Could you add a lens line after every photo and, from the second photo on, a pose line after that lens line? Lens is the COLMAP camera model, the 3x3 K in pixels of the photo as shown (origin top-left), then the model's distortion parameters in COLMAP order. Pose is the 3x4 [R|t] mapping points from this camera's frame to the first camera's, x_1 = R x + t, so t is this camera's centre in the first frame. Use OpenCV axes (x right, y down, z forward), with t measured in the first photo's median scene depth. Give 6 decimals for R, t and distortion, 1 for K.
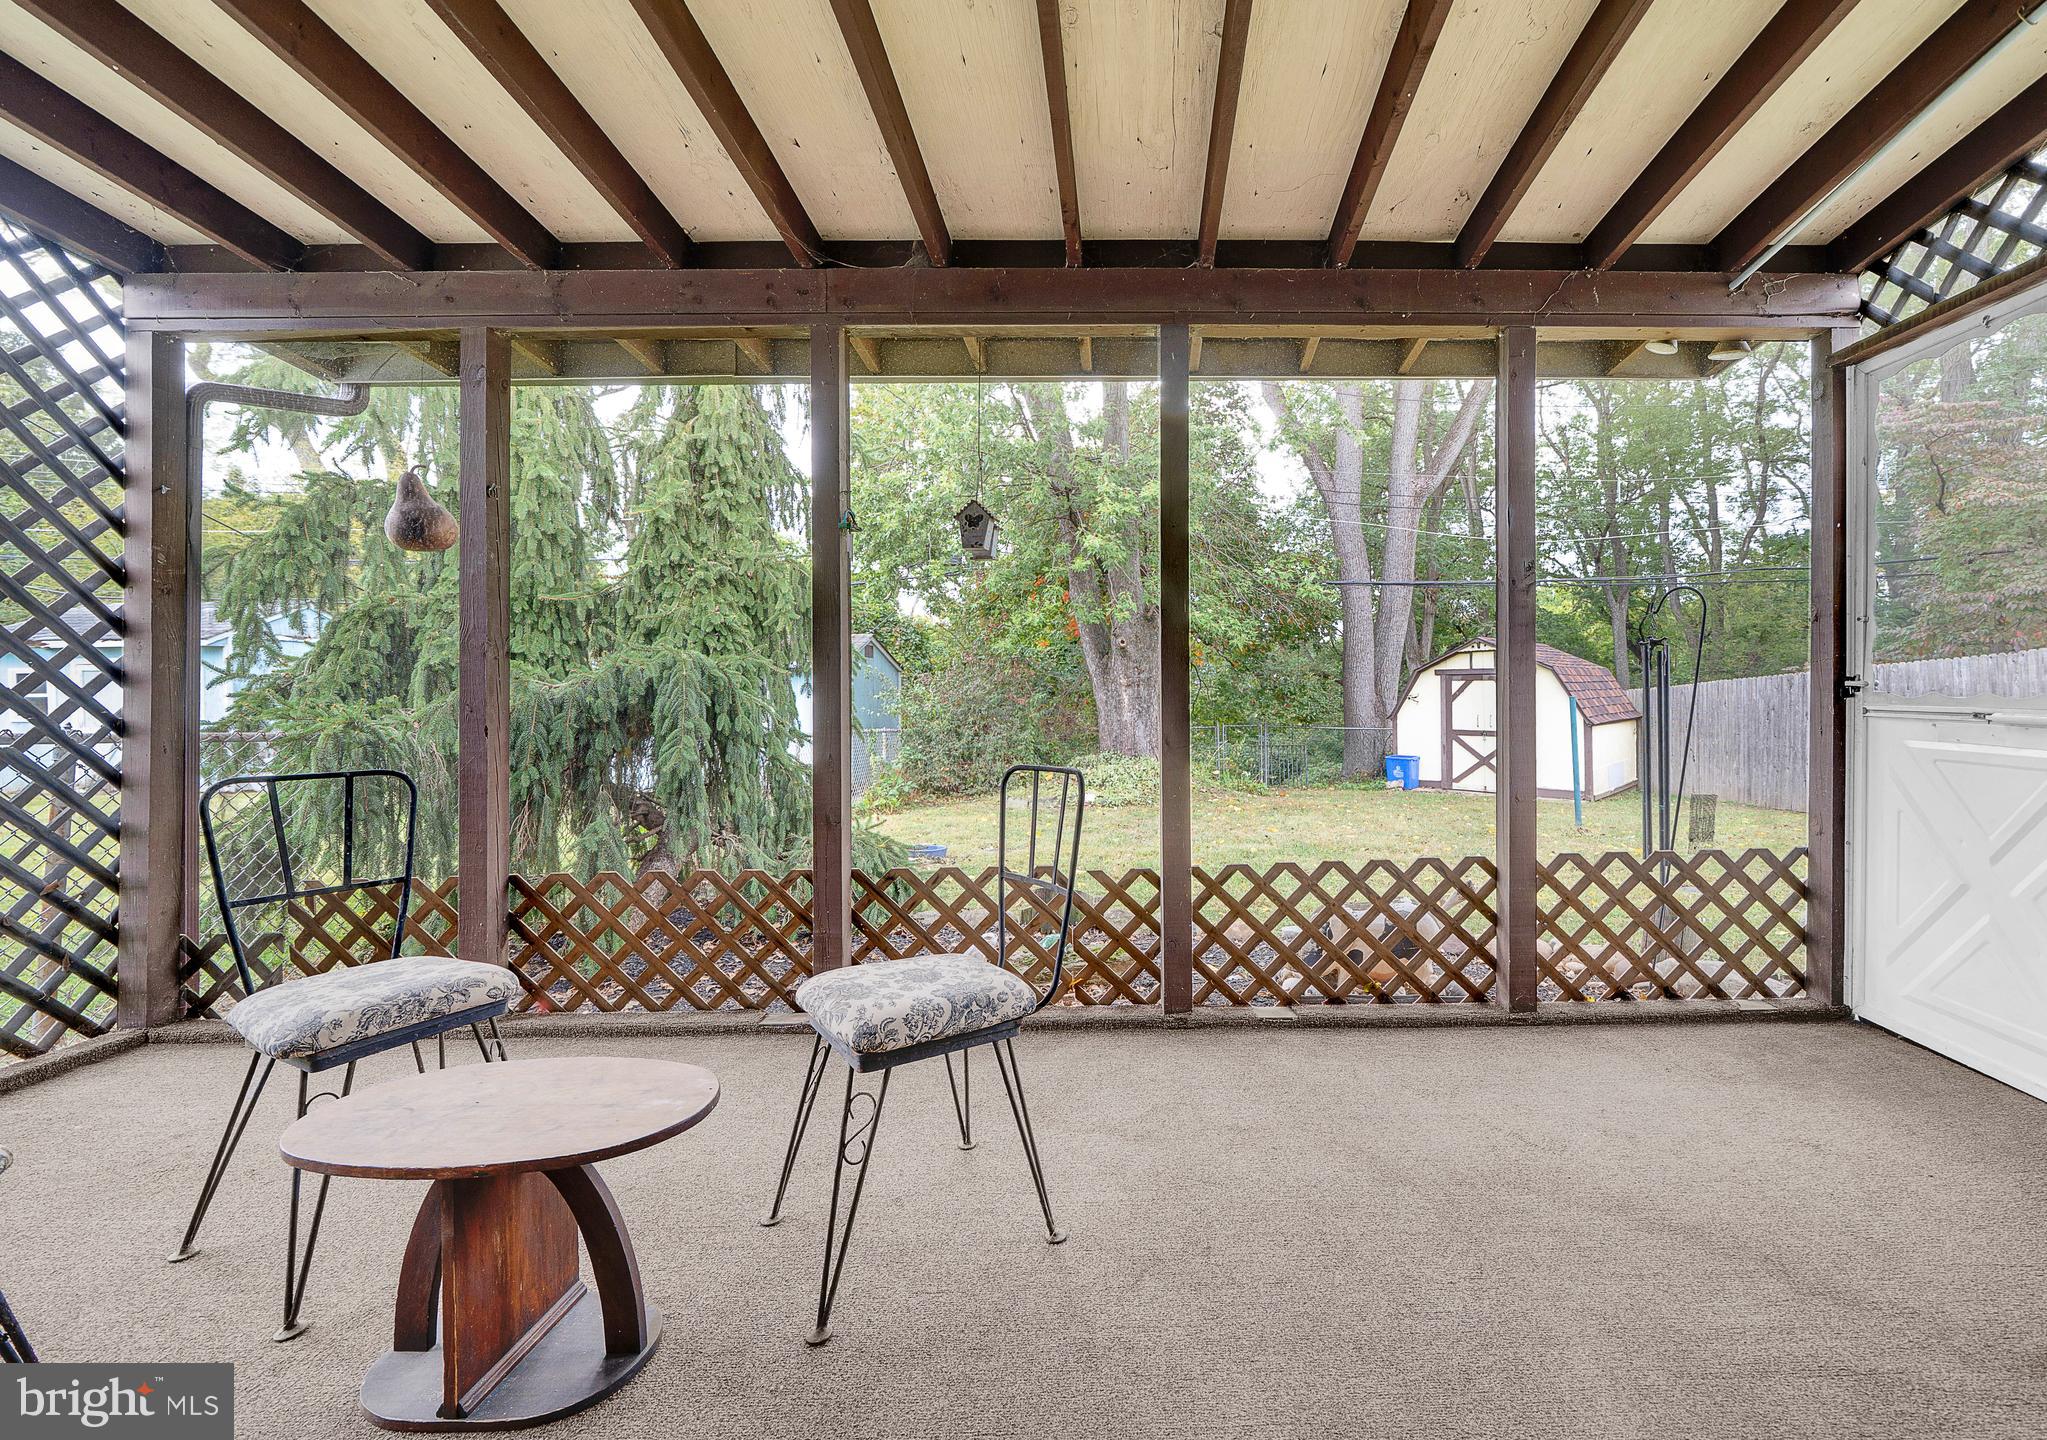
lens RADIAL K [[806.7, 0, 1151.2], [0, 806.7, 686.3], [0, 0, 1]] dist [0.003748, -0.000070]
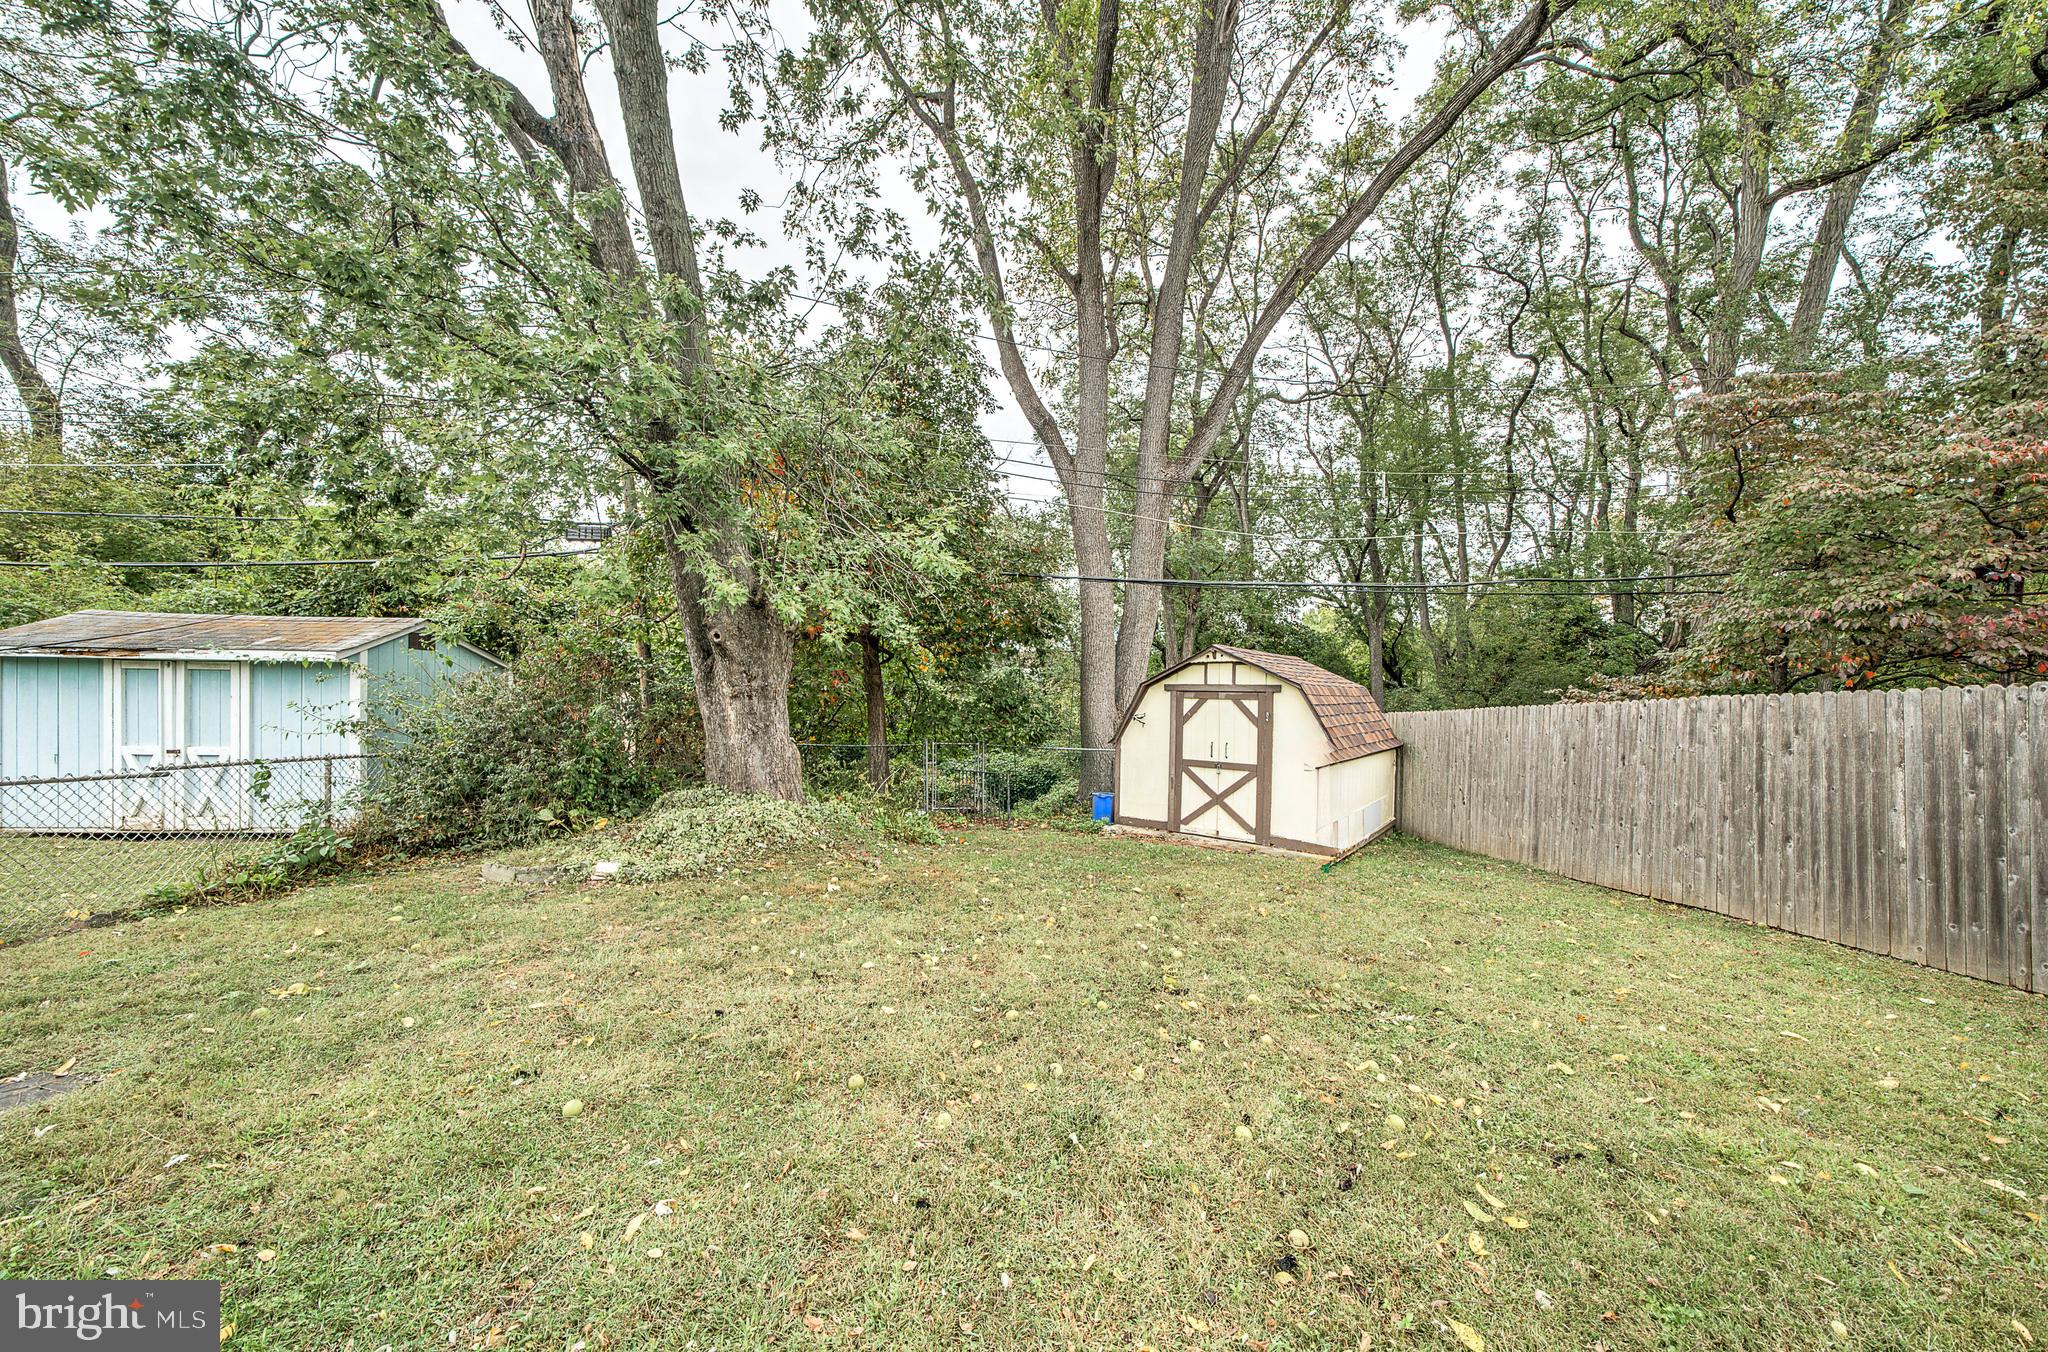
lens RADIAL K [[702.2, 0, 1032.6], [0, 702.2, 708.2], [0, 0, 1]] dist [0.000720, 0.000123]
pose [[0.996756, 0.021431, 0.077580, 0.172542], [-0.023390, 0.999428, 0.024433, -0.011227], [-0.077012, -0.026168, 0.996687, 0.319294]]
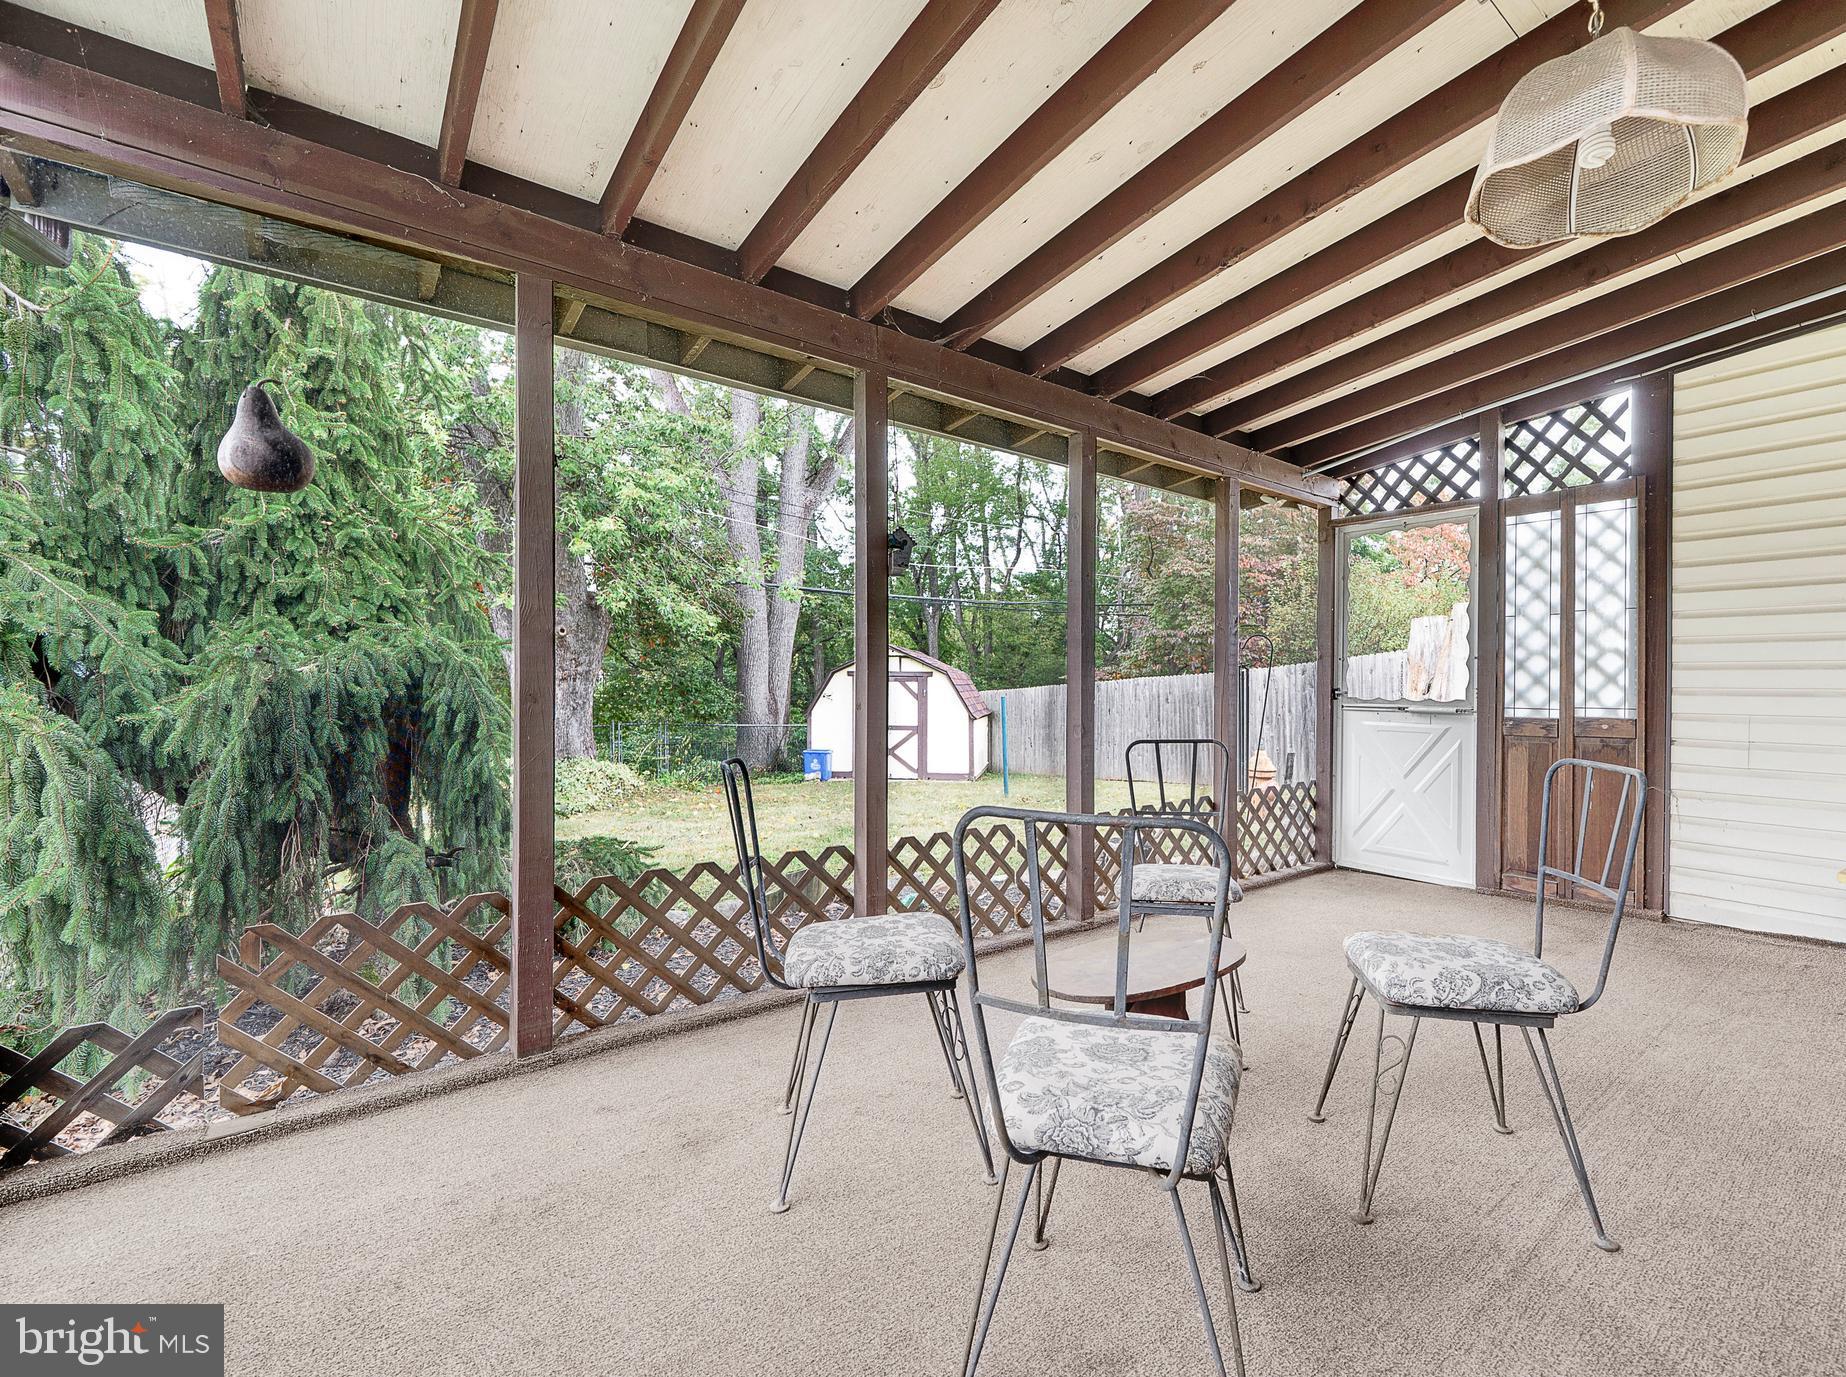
lens RADIAL K [[820.8, 0, 976.2], [0, 820.8, 657.7], [0, 0, 1]] dist [-0.000401, -0.000066]
pose [[0.799877, 0.038843, 0.598905, -0.191750], [-0.019410, 0.999056, -0.038872, 0.001728], [-0.599850, 0.019468, 0.799876, -0.008155]]
